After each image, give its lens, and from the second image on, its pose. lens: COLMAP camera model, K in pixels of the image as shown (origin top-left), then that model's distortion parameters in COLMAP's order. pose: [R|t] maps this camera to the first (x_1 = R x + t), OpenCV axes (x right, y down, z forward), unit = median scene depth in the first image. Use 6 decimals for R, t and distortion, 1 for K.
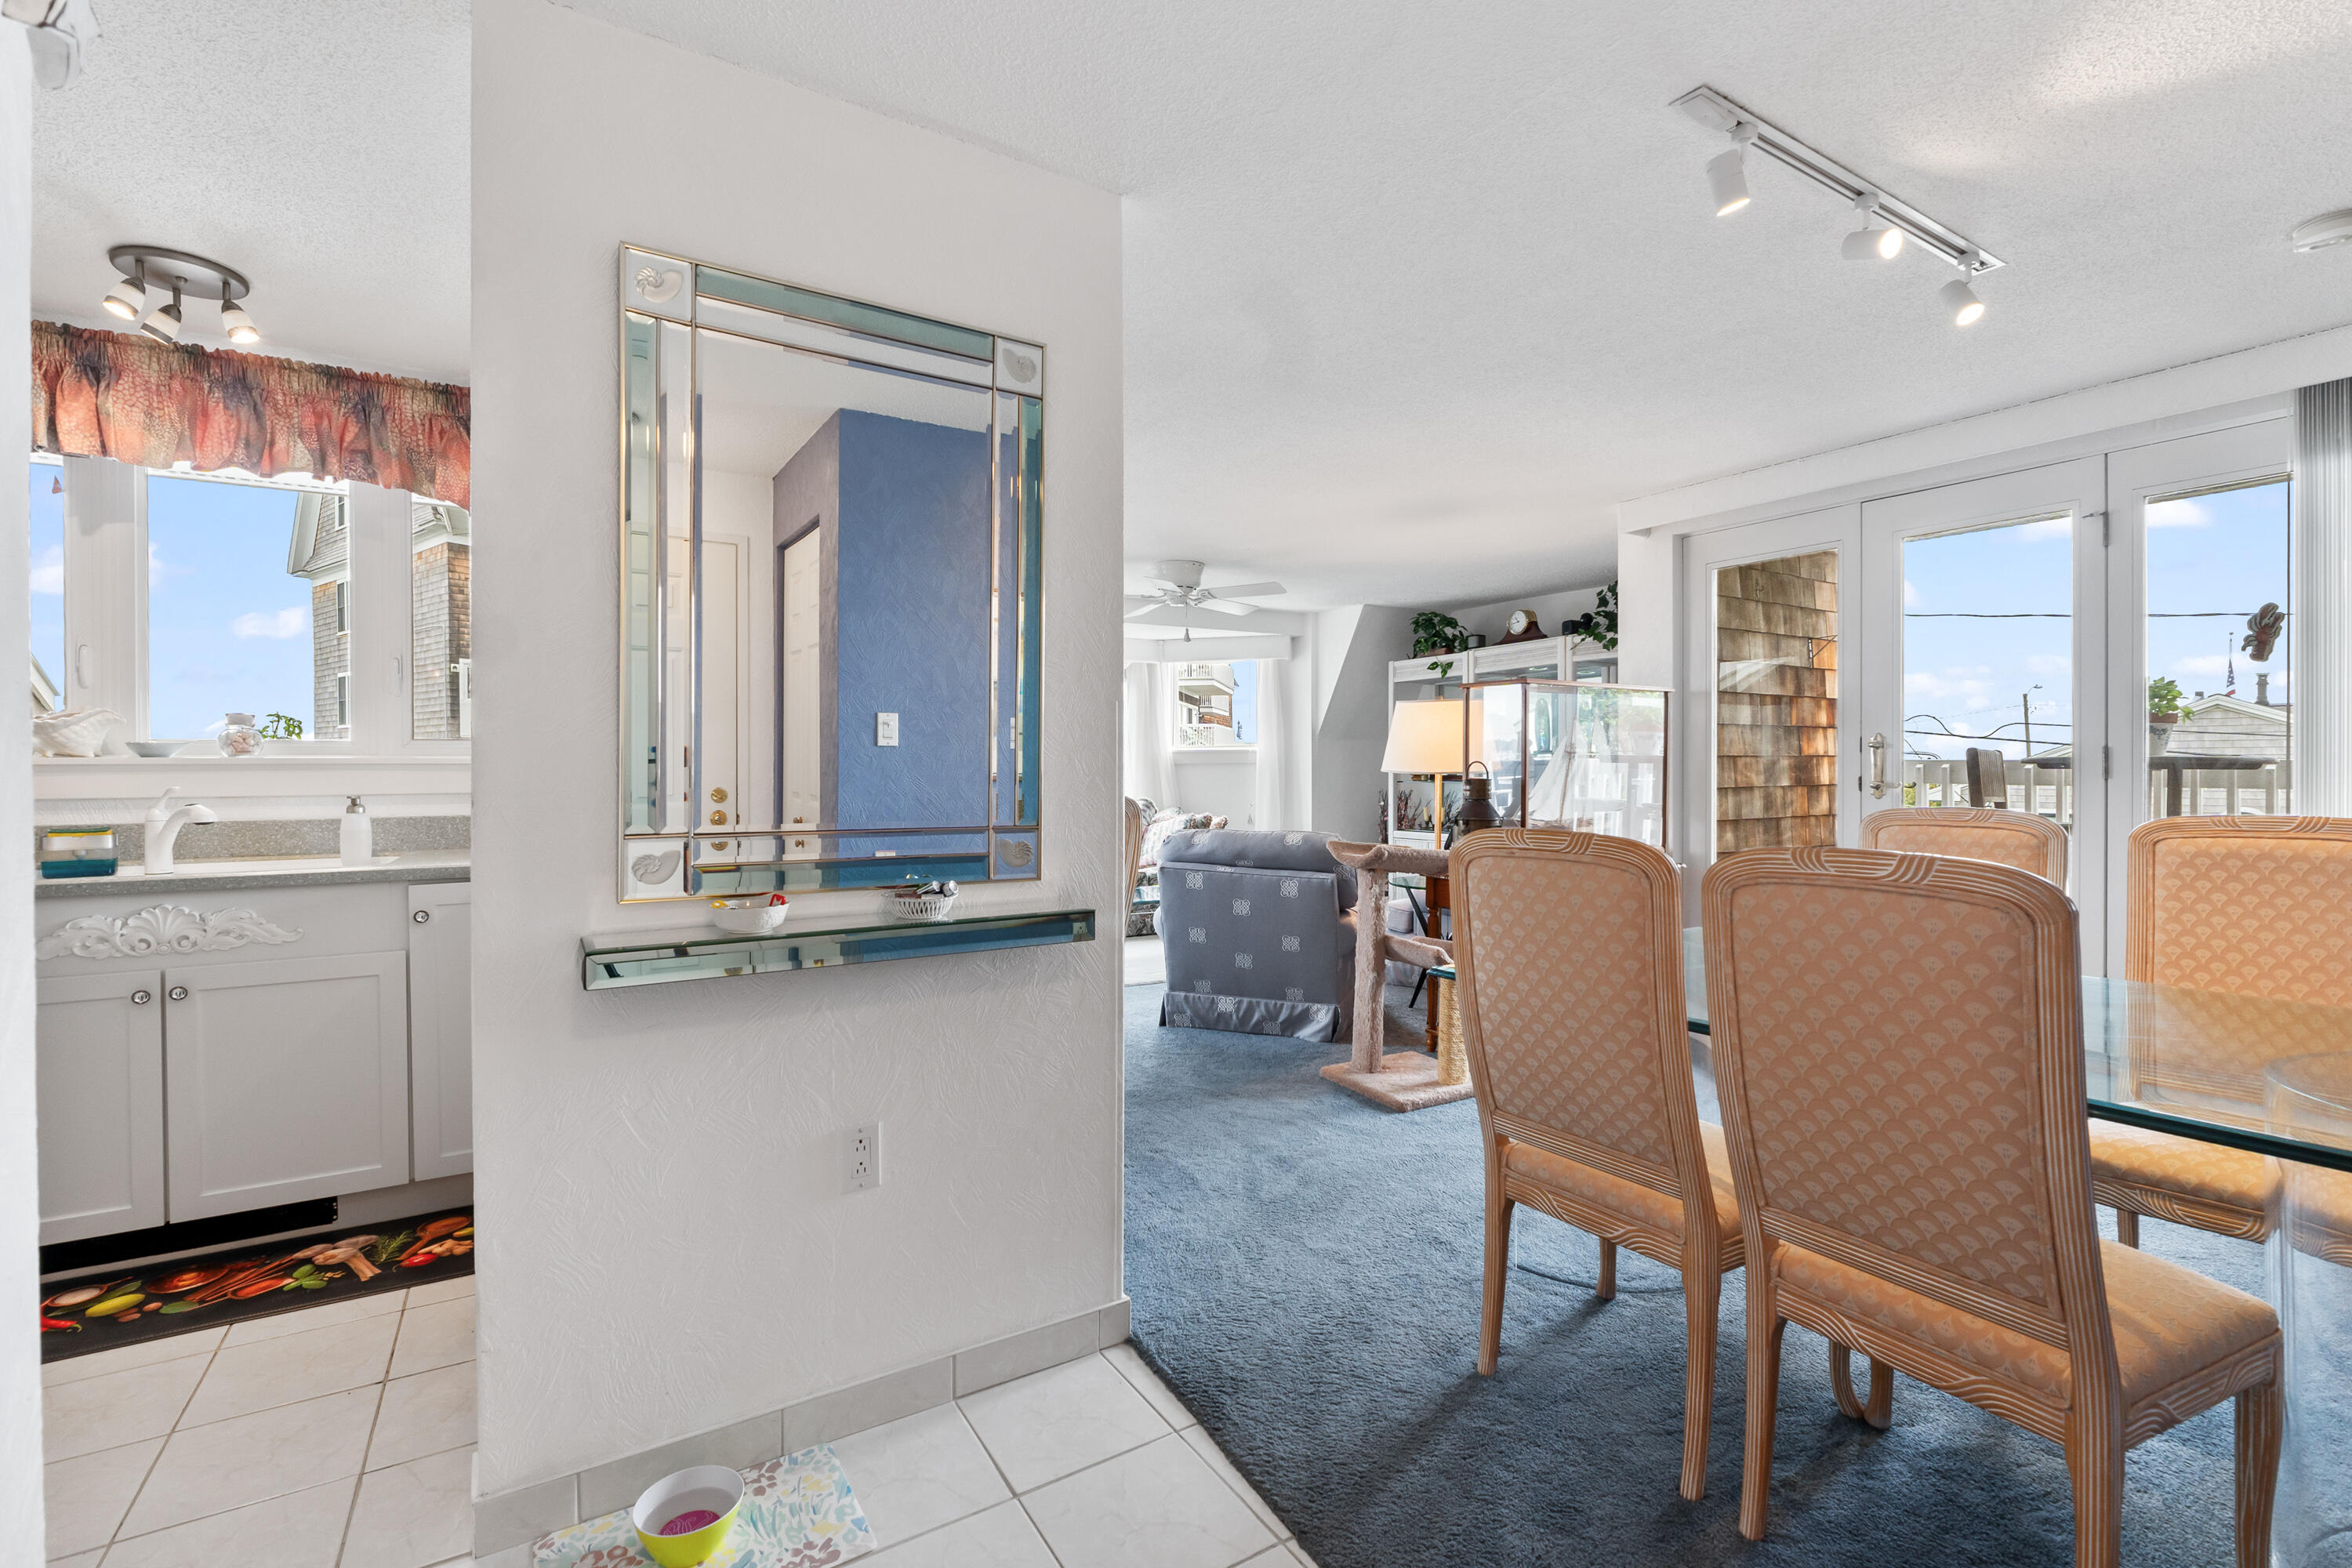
lens RADIAL K [[1031.7, 0, 1173.7], [0, 1031.7, 775.8], [0, 0, 1]] dist [-0.008569, 0.000348]
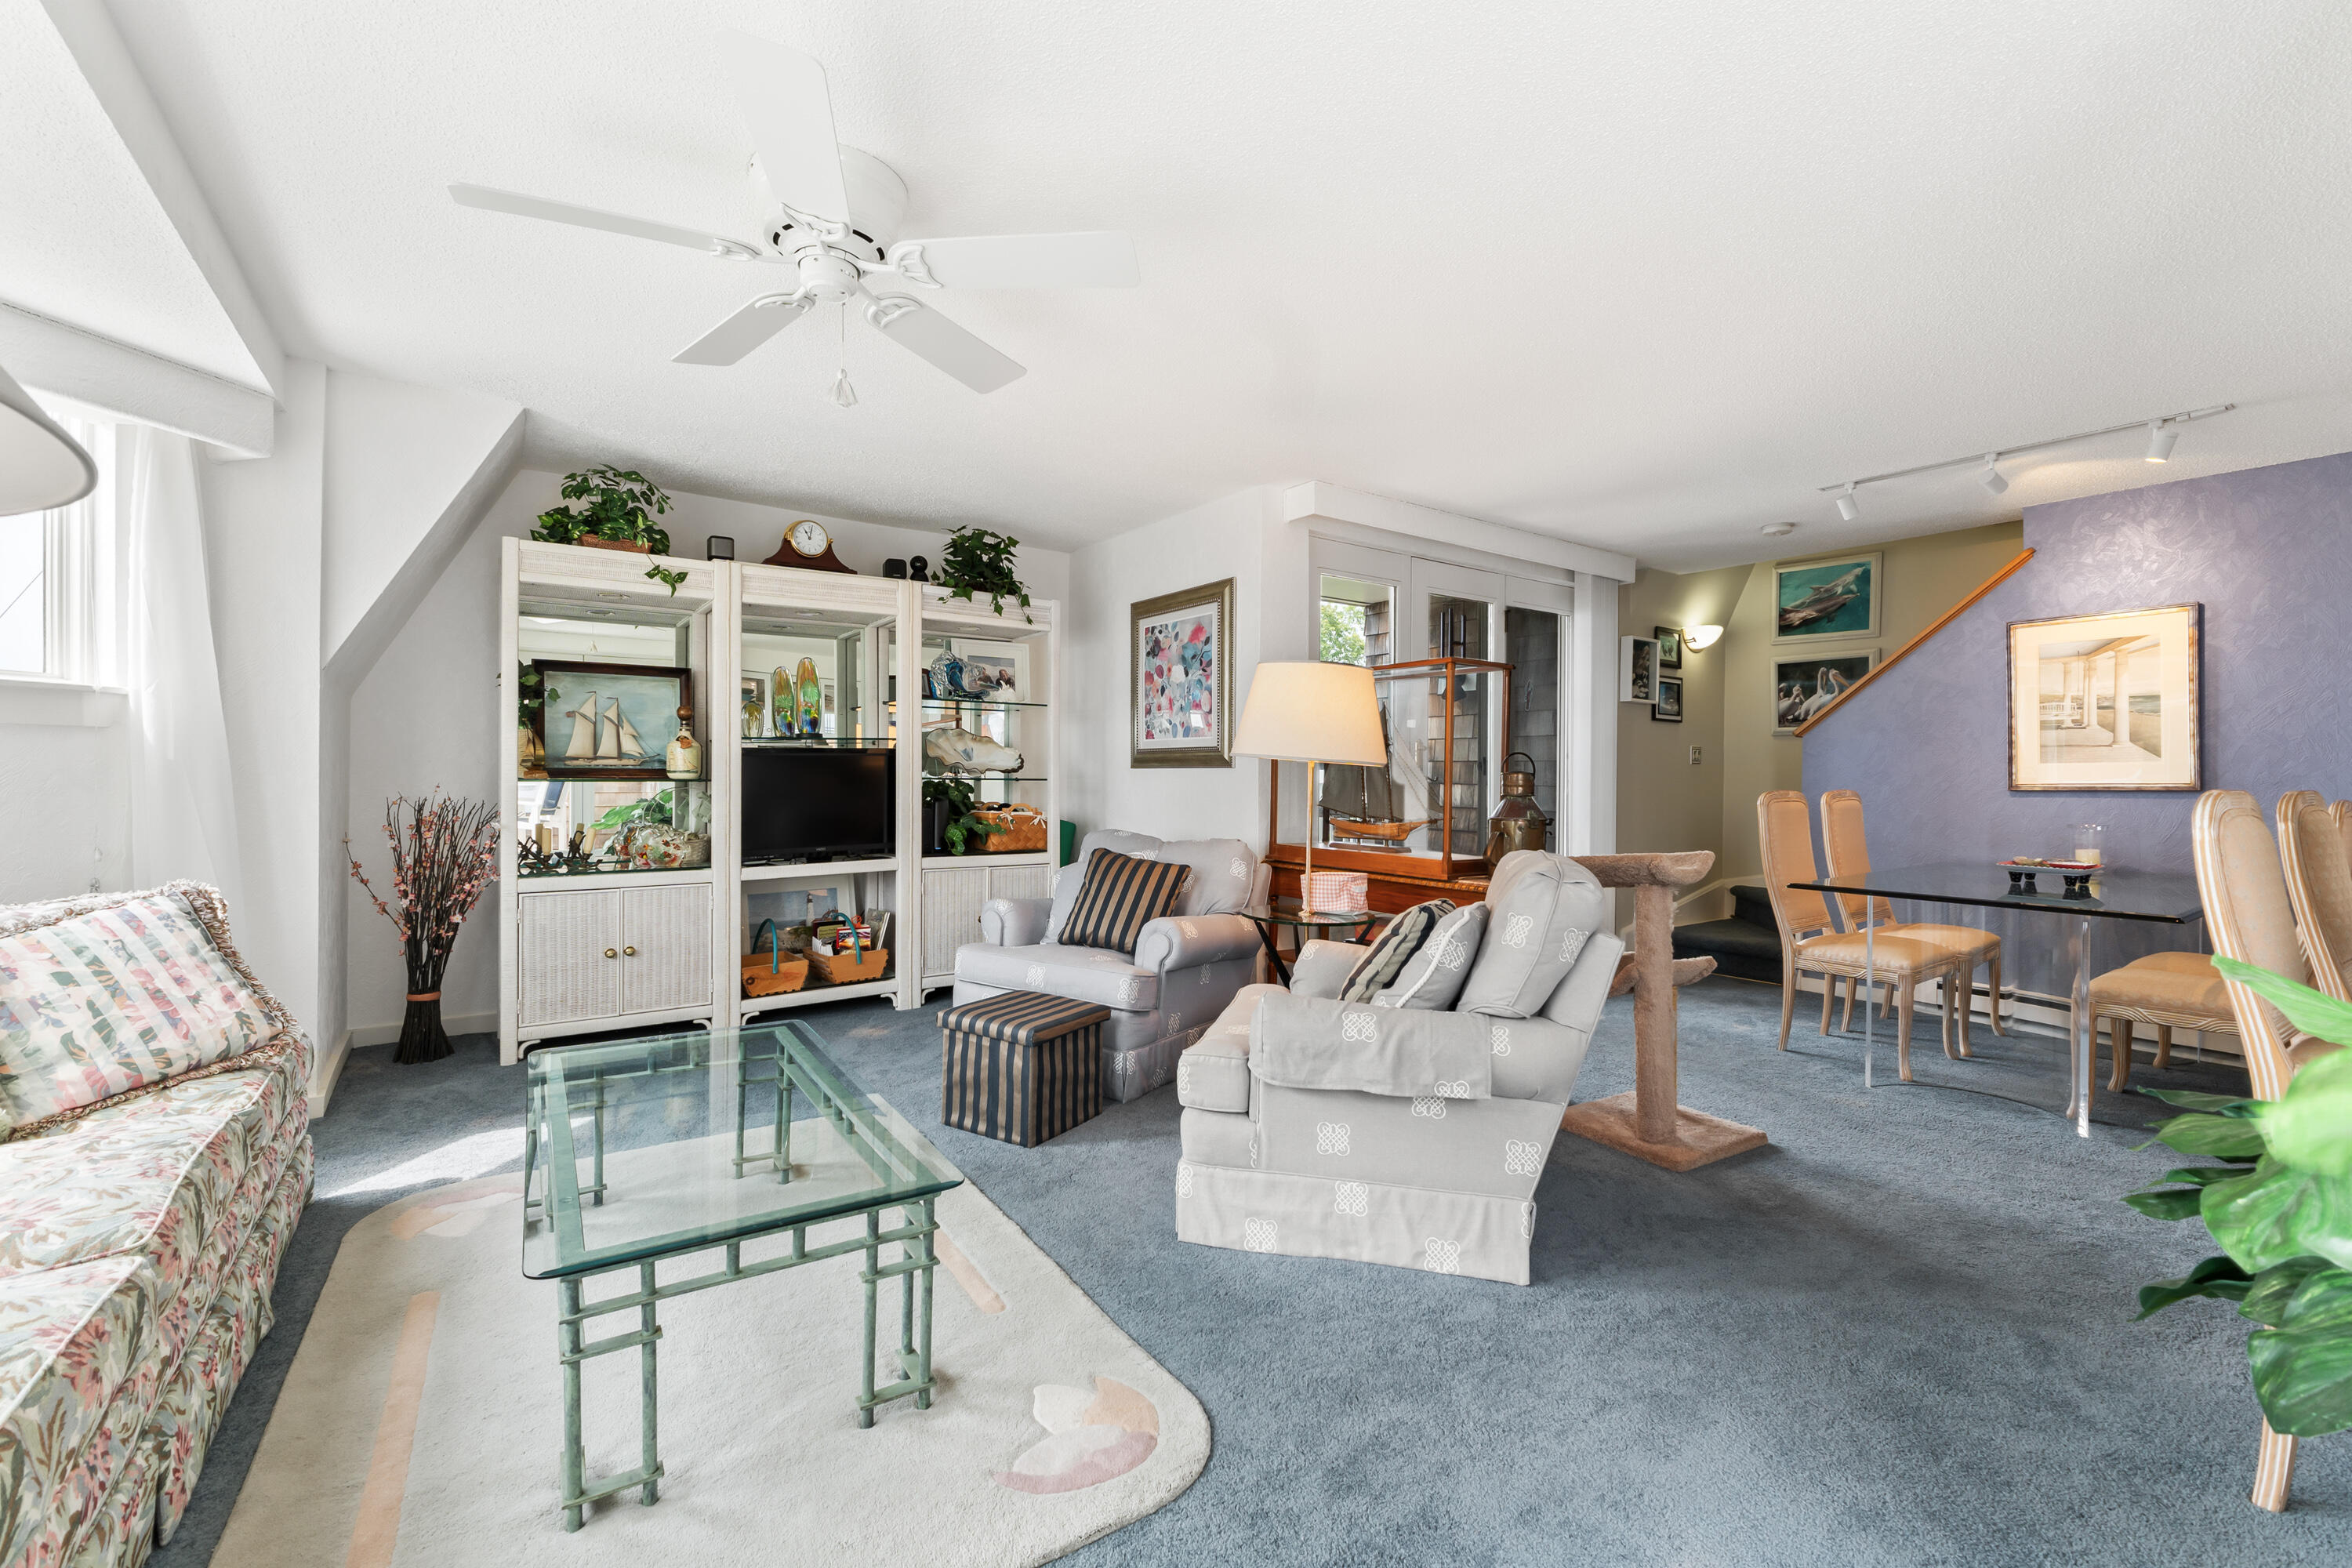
lens RADIAL K [[987.2, 0, 1170.7], [0, 987.2, 778.8], [0, 0, 1]] dist [-0.008196, -0.000221]
pose [[-0.051897, -0.001008, 0.998652, -0.706720], [-0.001447, 0.999999, 0.000934, 0.010018], [-0.998651, -0.001397, -0.051899, 1.812376]]
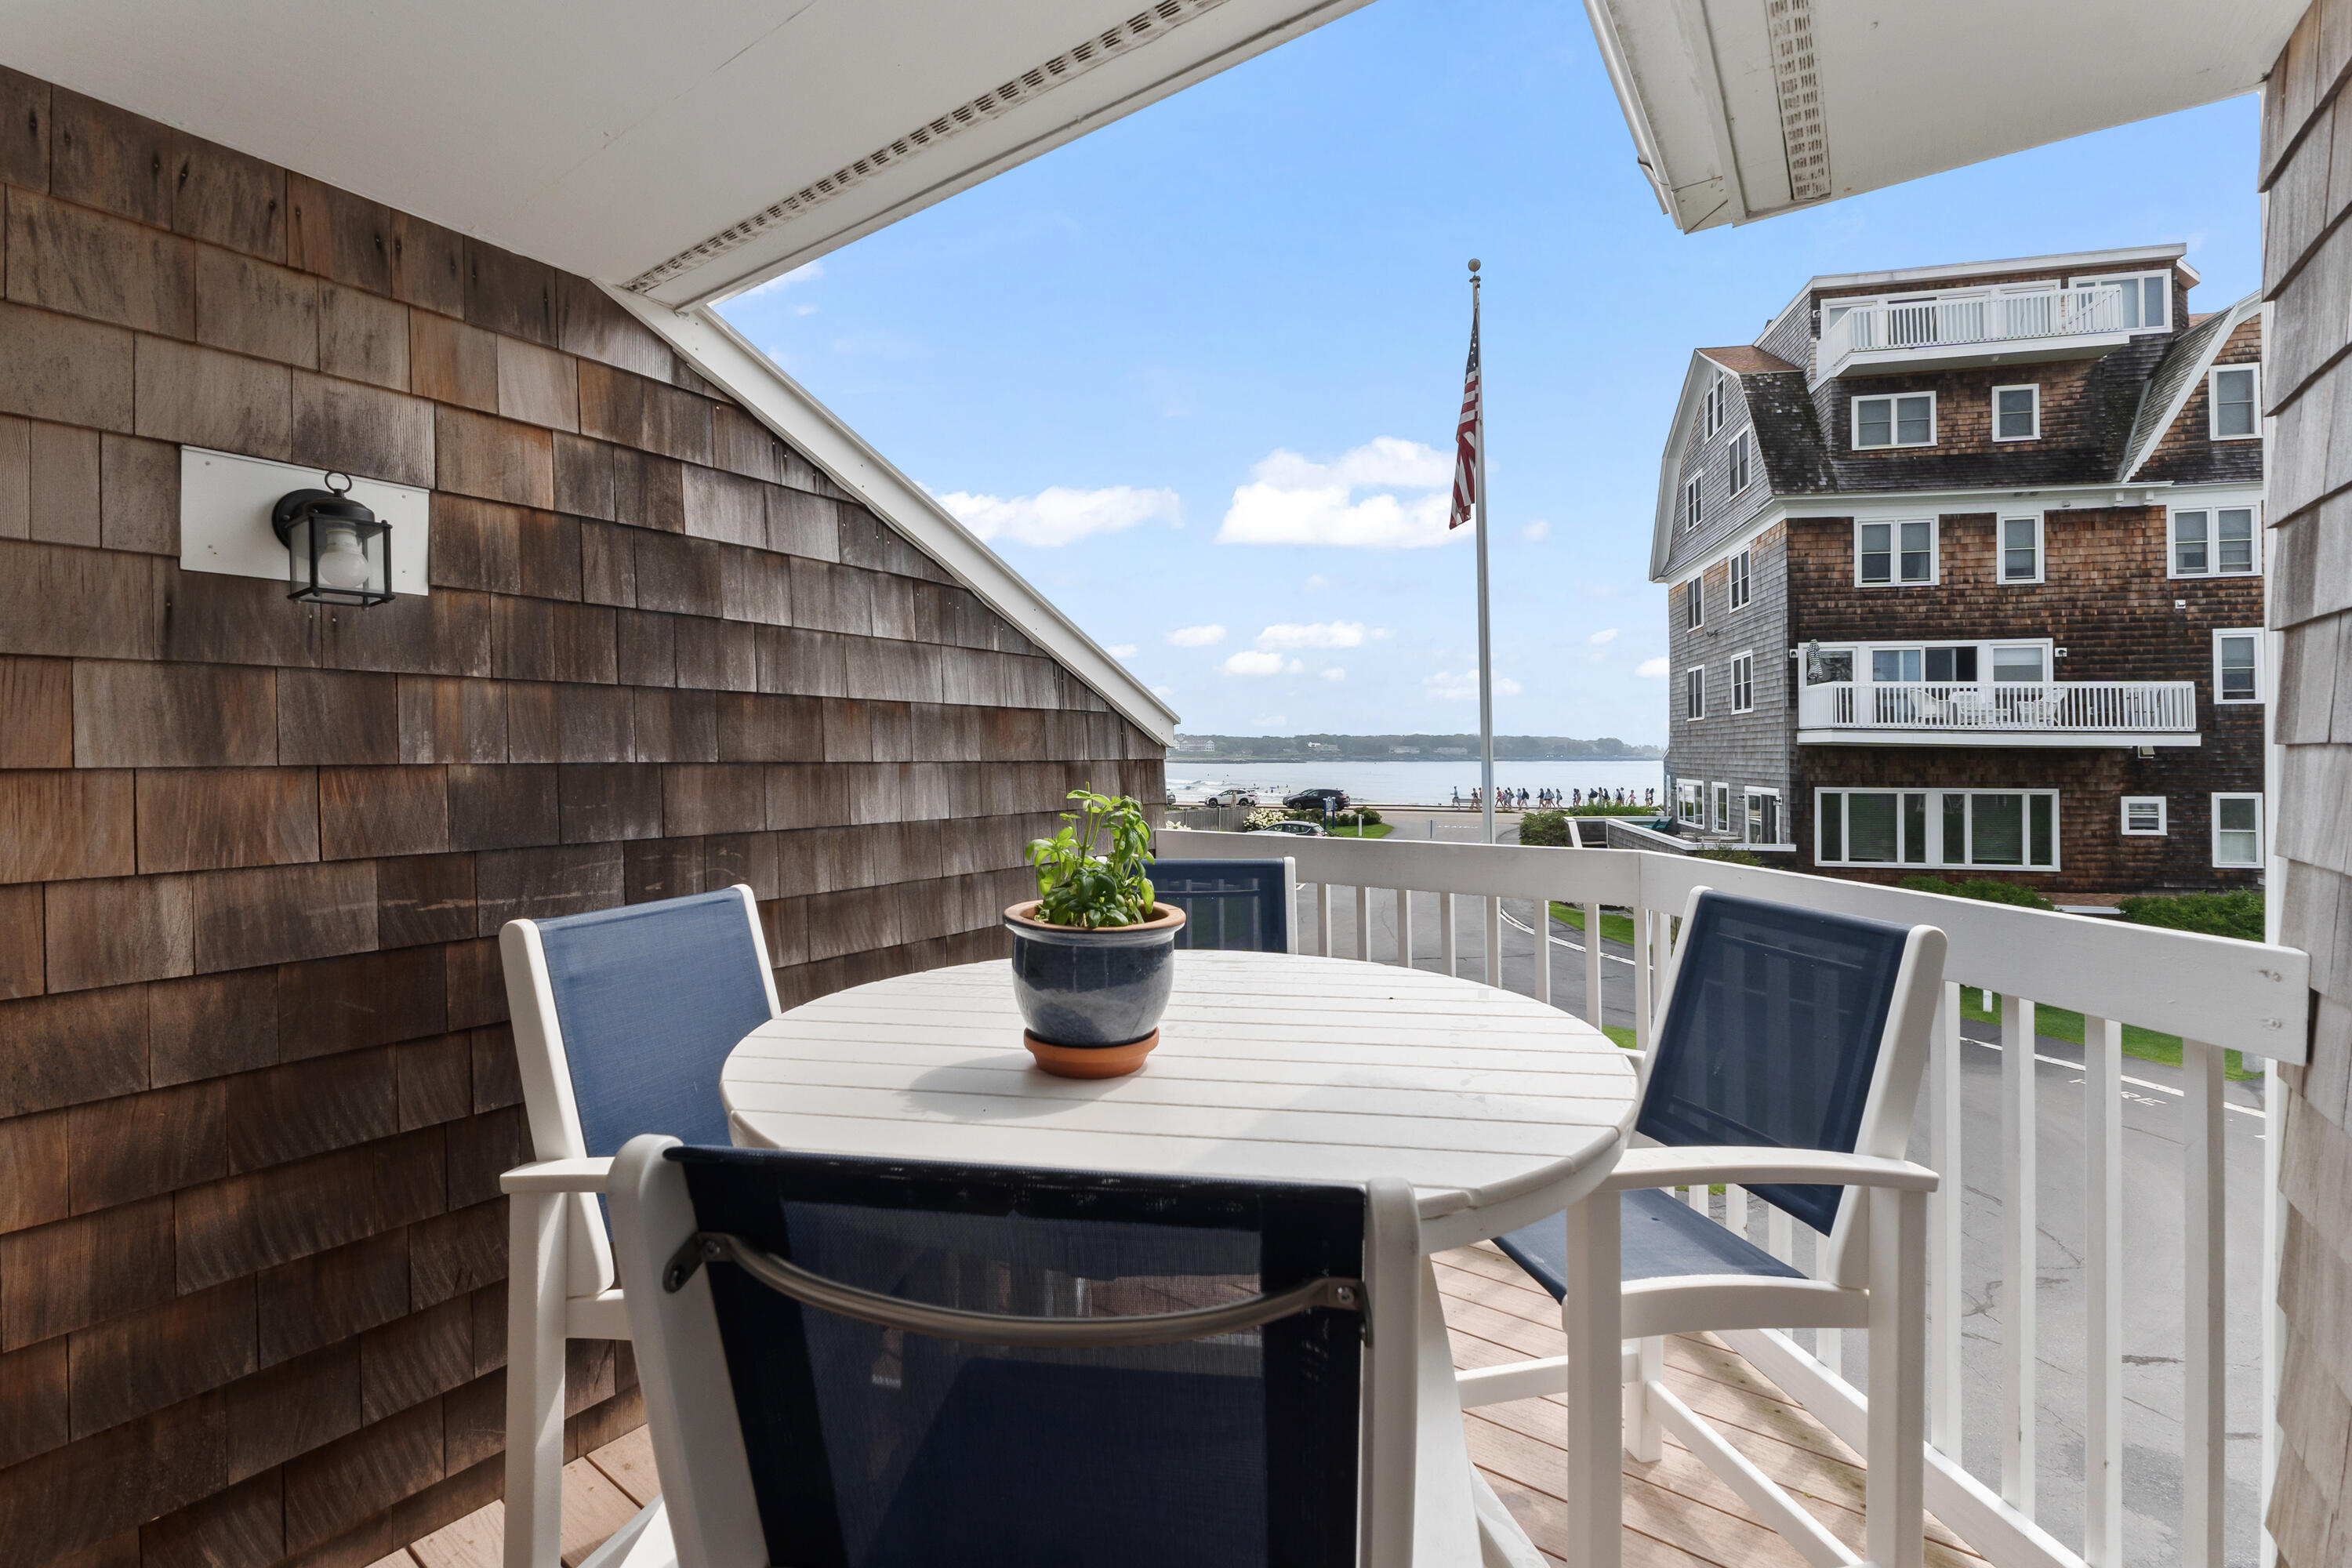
lens RADIAL K [[1012.6, 0, 1182.3], [0, 1012.6, 750.4], [0, 0, 1]] dist [-0.008393, -0.000132]
pose [[0.398913, 0.000523, -0.916989, -0.821988], [-0.008189, 0.999962, -0.002992, -0.101227], [0.916952, 0.008703, 0.398902, 1.274385]]
